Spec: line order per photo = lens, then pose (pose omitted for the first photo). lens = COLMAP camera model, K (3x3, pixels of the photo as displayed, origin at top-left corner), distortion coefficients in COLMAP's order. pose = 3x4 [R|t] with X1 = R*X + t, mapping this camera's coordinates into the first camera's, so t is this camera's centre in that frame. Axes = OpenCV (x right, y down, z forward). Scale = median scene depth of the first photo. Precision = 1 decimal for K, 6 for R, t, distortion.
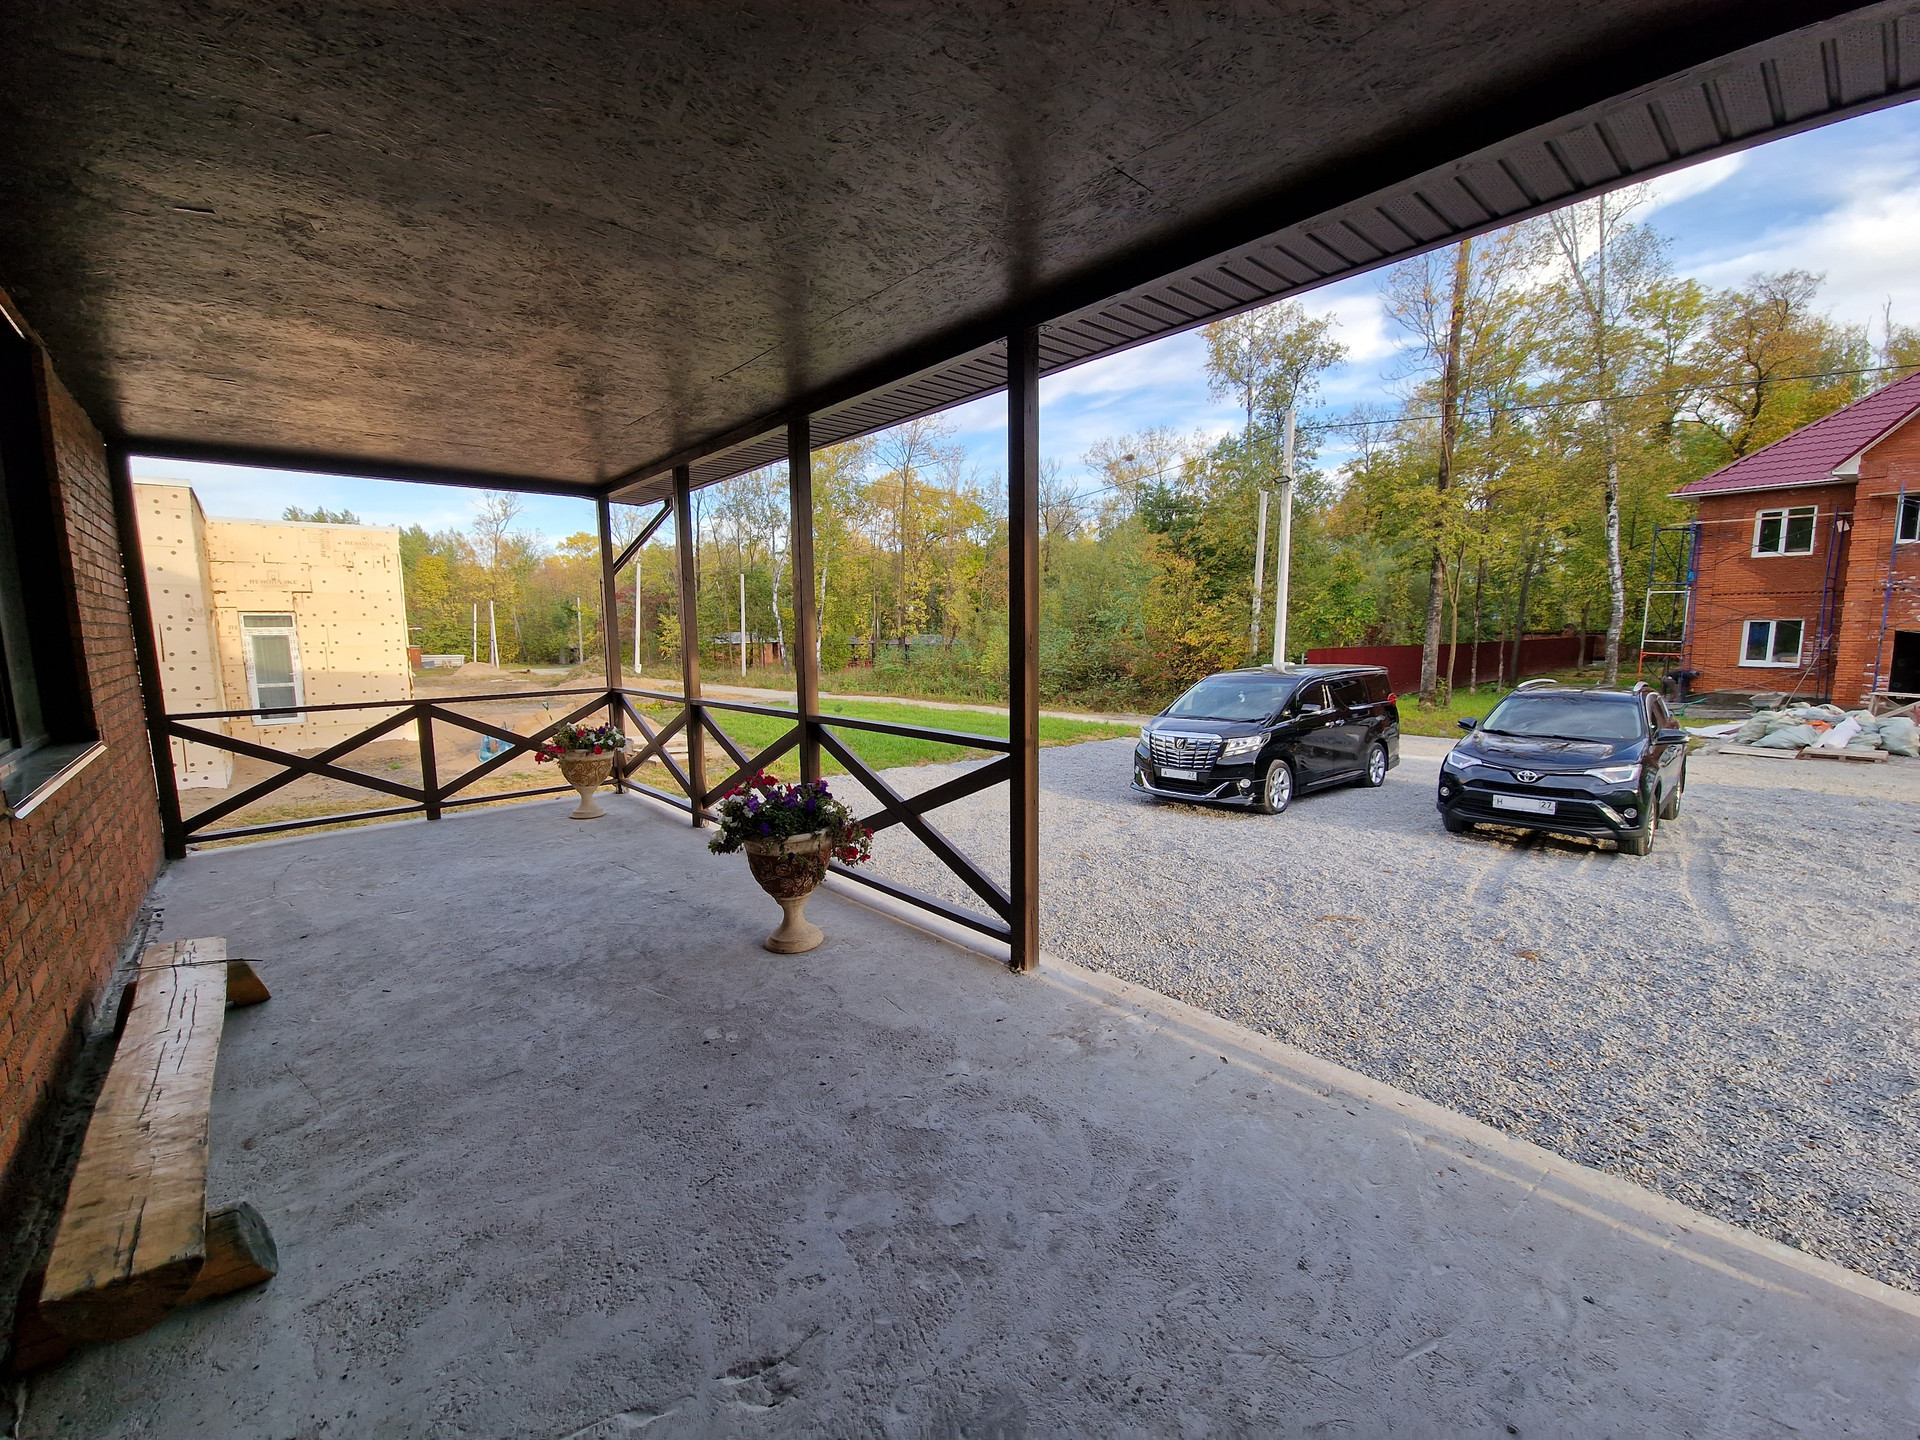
lens RADIAL K [[787.2, 0, 946.6], [0, 787.2, 721.1], [0, 0, 1]] dist [0.003899, -0.000267]
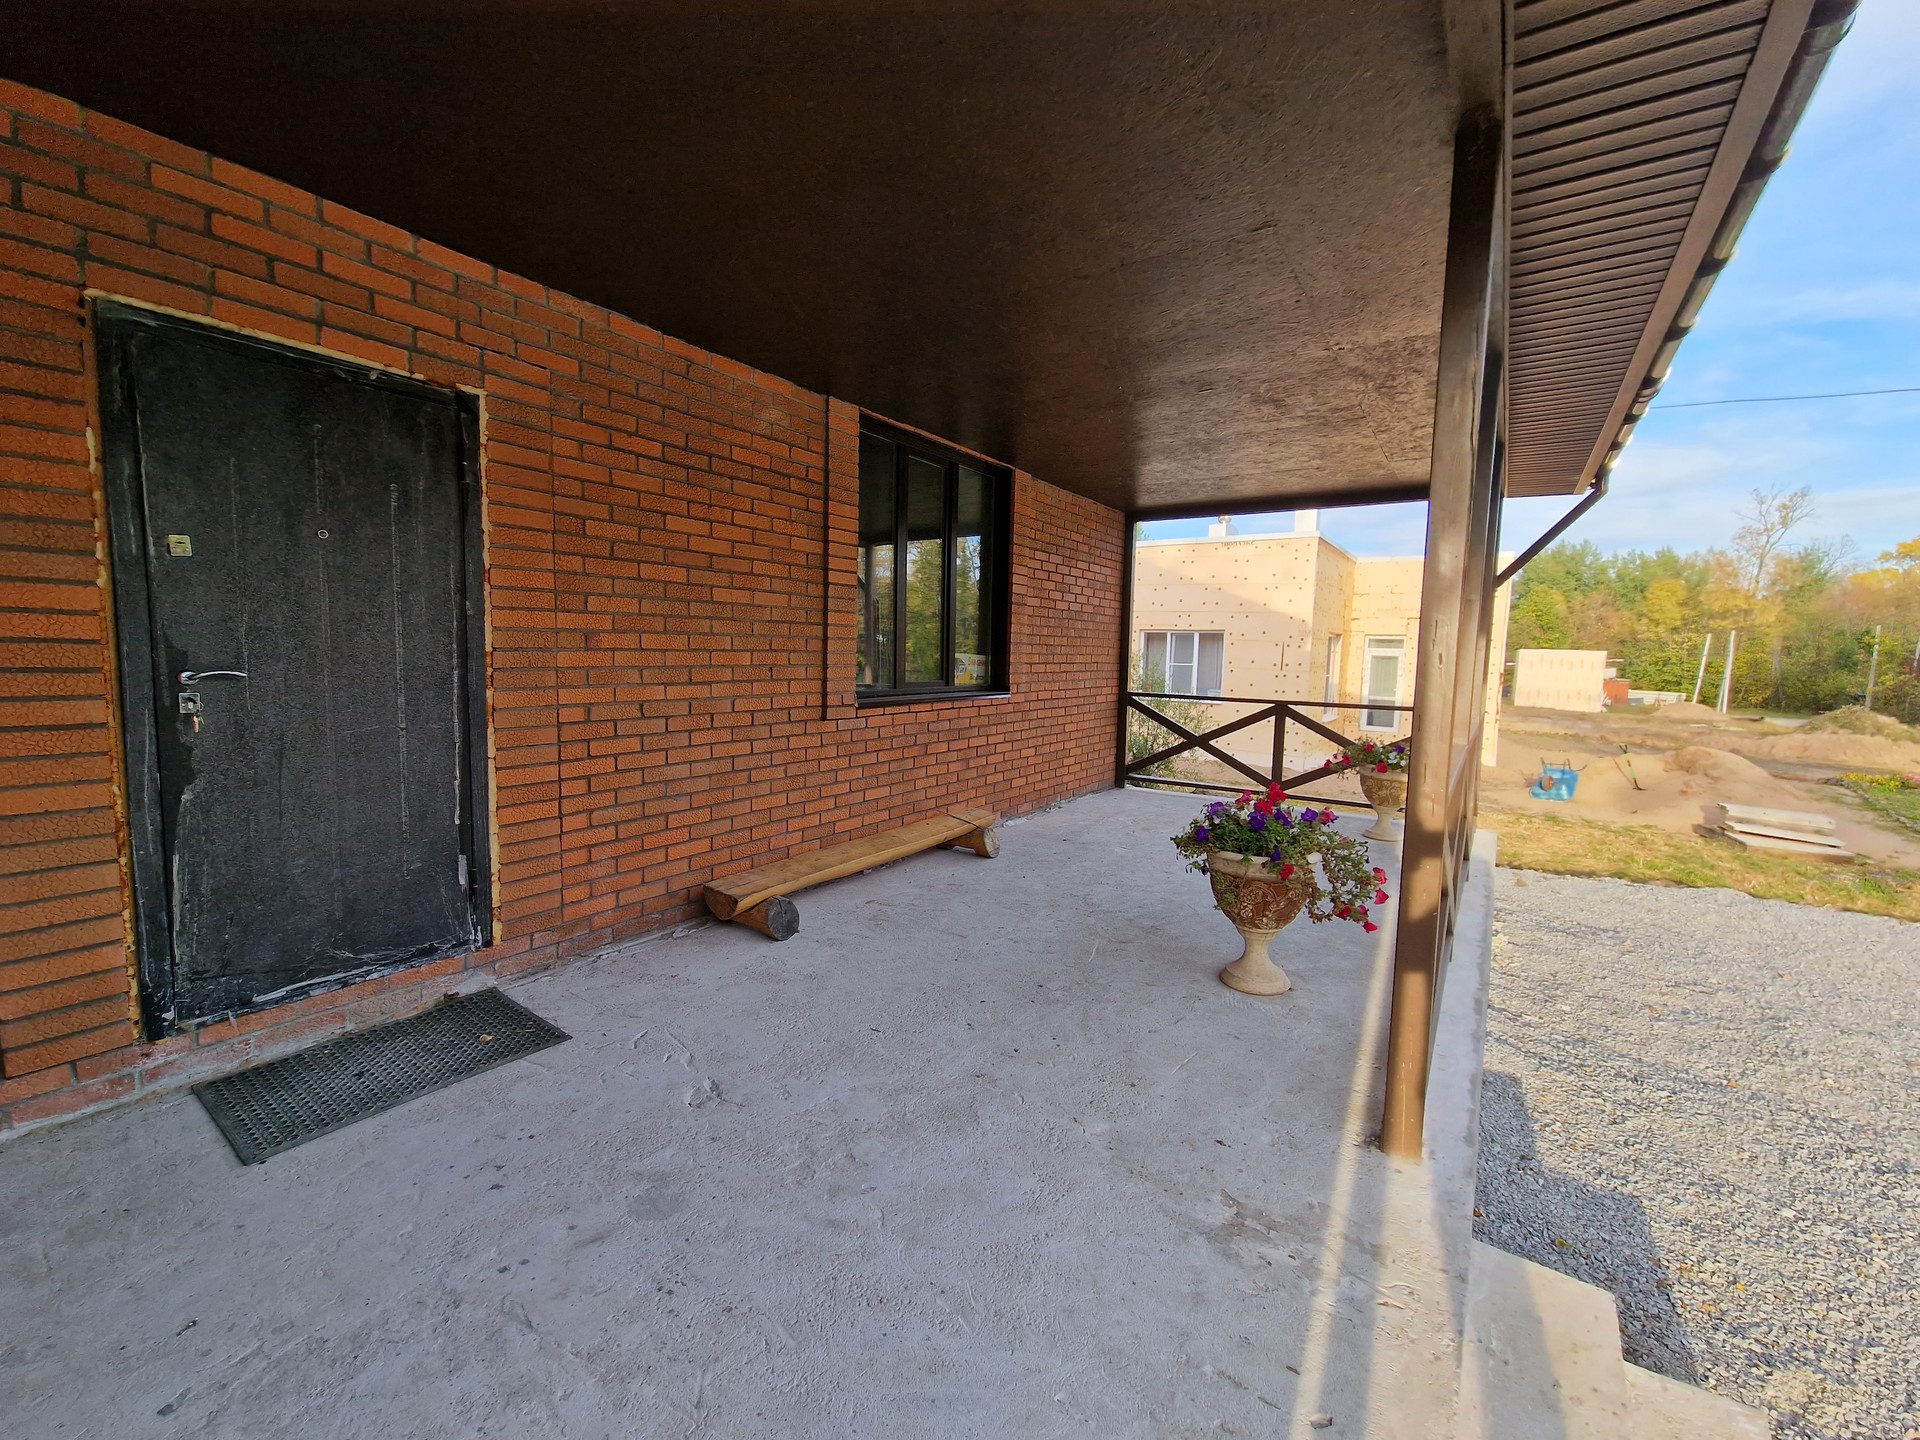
lens RADIAL K [[787.2, 0, 946.6], [0, 787.2, 721.1], [0, 0, 1]] dist [0.003899, -0.000267]
pose [[0.246806, 0.110390, -0.962757, 0.537877], [-0.148261, 0.986096, 0.075059, -0.019633], [0.957656, 0.124214, 0.259741, 0.415666]]
